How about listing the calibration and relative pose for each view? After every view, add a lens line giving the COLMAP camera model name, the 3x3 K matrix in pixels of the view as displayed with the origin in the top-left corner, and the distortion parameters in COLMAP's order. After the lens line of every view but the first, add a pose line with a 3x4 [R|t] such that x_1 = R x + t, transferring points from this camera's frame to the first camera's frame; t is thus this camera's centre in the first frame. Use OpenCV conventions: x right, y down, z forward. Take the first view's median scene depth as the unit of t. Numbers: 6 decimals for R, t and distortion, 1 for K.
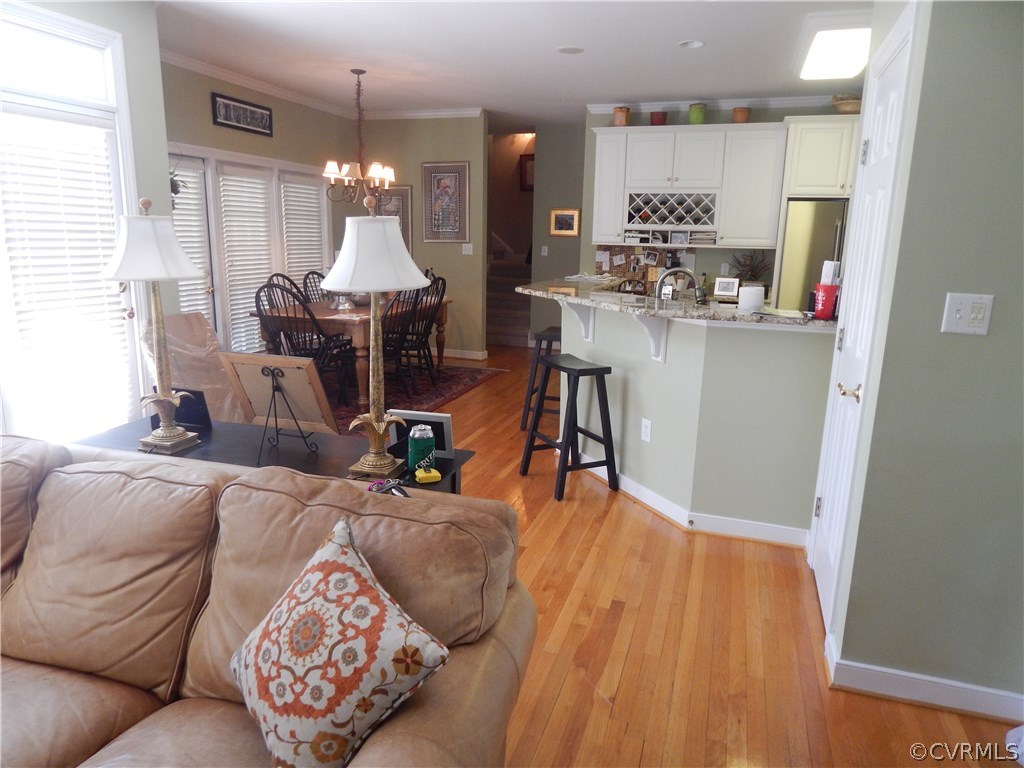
lens RADIAL K [[671.8, 0, 516.7], [0, 671.8, 377.1], [0, 0, 1]] dist [-0.001868, -0.004966]
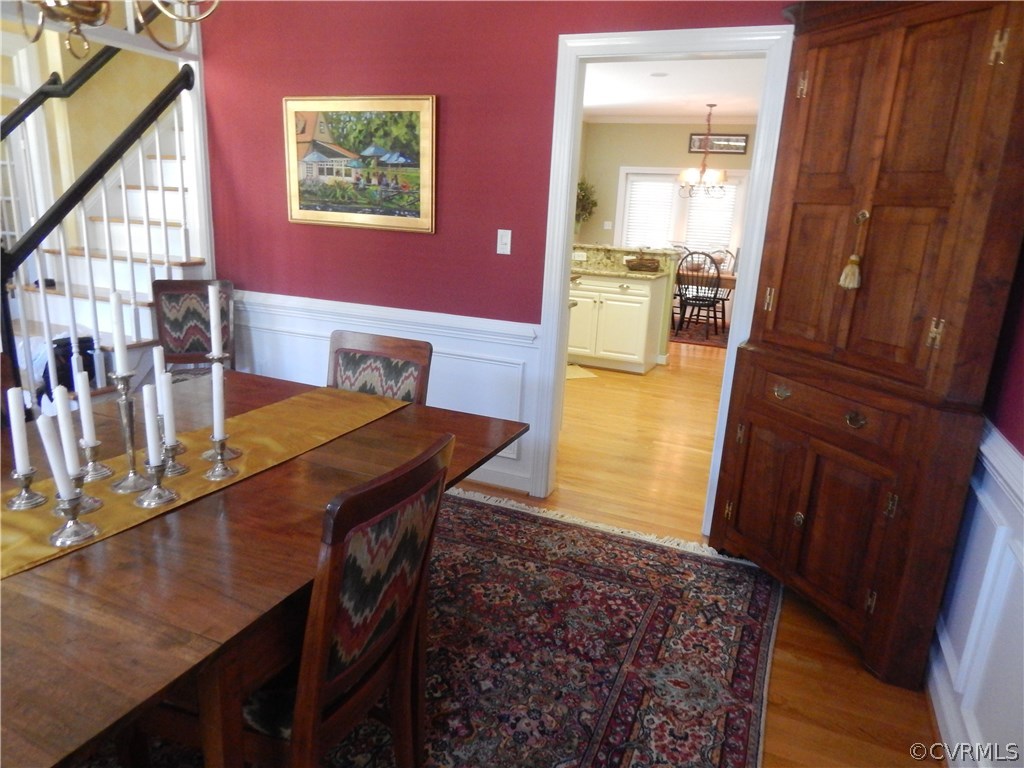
lens RADIAL K [[671.8, 0, 516.7], [0, 671.8, 377.1], [0, 0, 1]] dist [-0.001868, -0.004966]
pose [[-0.081781, 0.214245, -0.973350, 1.106187], [-0.264799, 0.936850, 0.228459, -0.112475], [0.960829, 0.276426, -0.019884, 0.676950]]
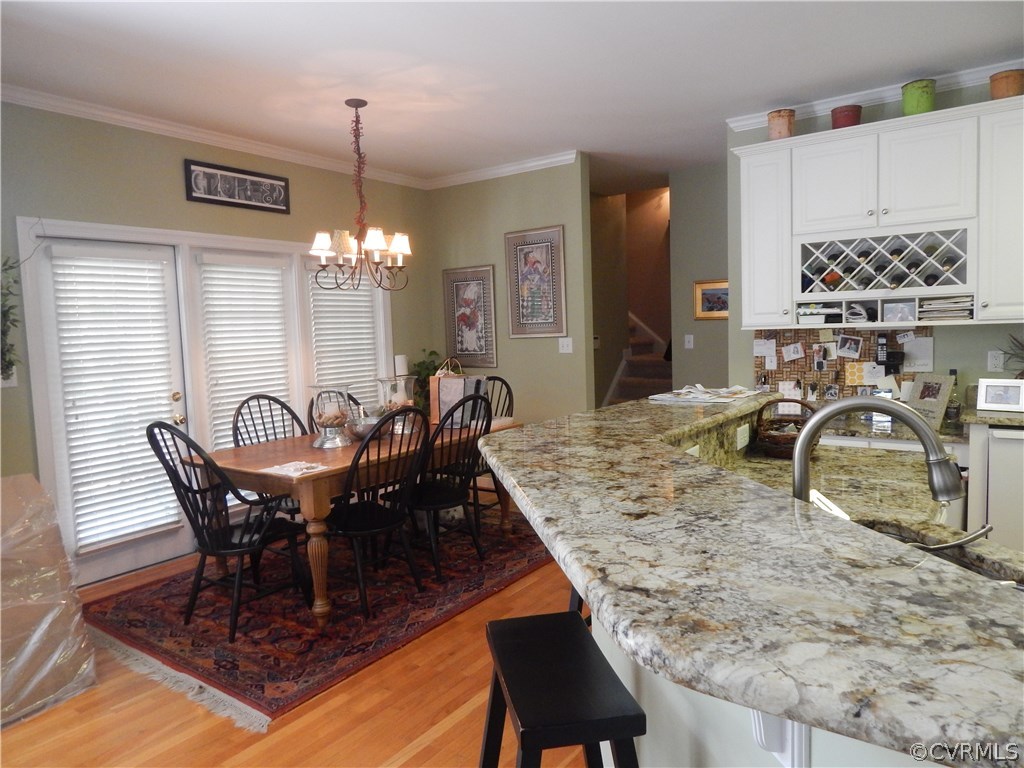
lens RADIAL K [[671.8, 0, 516.7], [0, 671.8, 377.1], [0, 0, 1]] dist [-0.001868, -0.004966]
pose [[0.952634, -0.031972, -0.302434, 0.103751], [-0.008481, 0.991279, -0.131508, -0.073822], [0.304001, 0.127844, 0.944055, 0.370856]]
